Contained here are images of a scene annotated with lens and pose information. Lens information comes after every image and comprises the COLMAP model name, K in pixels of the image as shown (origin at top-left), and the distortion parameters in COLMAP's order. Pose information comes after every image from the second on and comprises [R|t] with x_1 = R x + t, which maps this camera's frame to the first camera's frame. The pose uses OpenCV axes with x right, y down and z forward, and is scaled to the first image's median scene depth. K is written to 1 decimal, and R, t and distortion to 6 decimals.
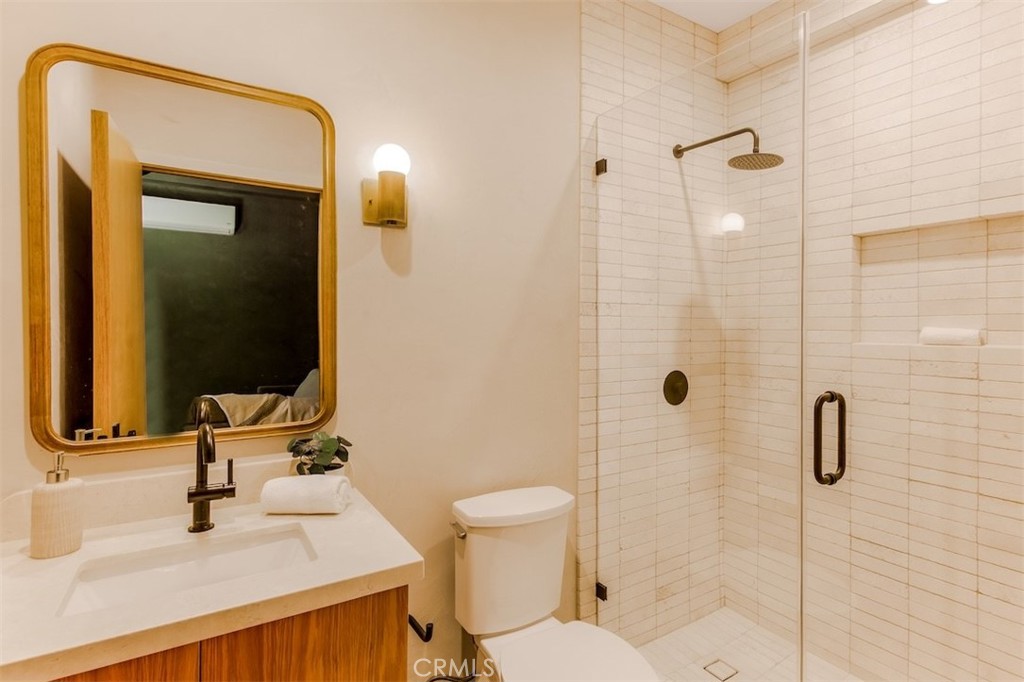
lens RADIAL K [[515.9, 0, 511.5], [0, 515.9, 334.0], [0, 0, 1]] dist [-0.000564, -0.002192]
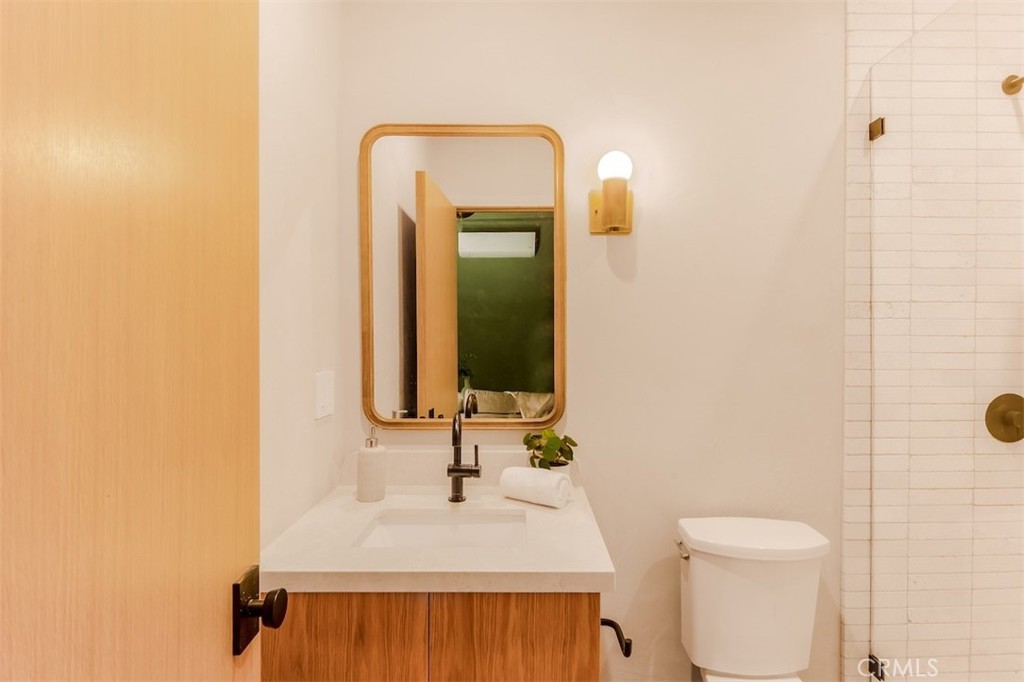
lens RADIAL K [[493.1, 0, 512.0], [0, 493.1, 341.0], [0, 0, 1]] dist [-0.001282, -0.008044]
pose [[0.847191, 0.005834, -0.531257, 0.109868], [-0.006513, 0.999979, 0.000594, 0.002828], [0.531249, 0.002957, 0.847210, 0.077963]]
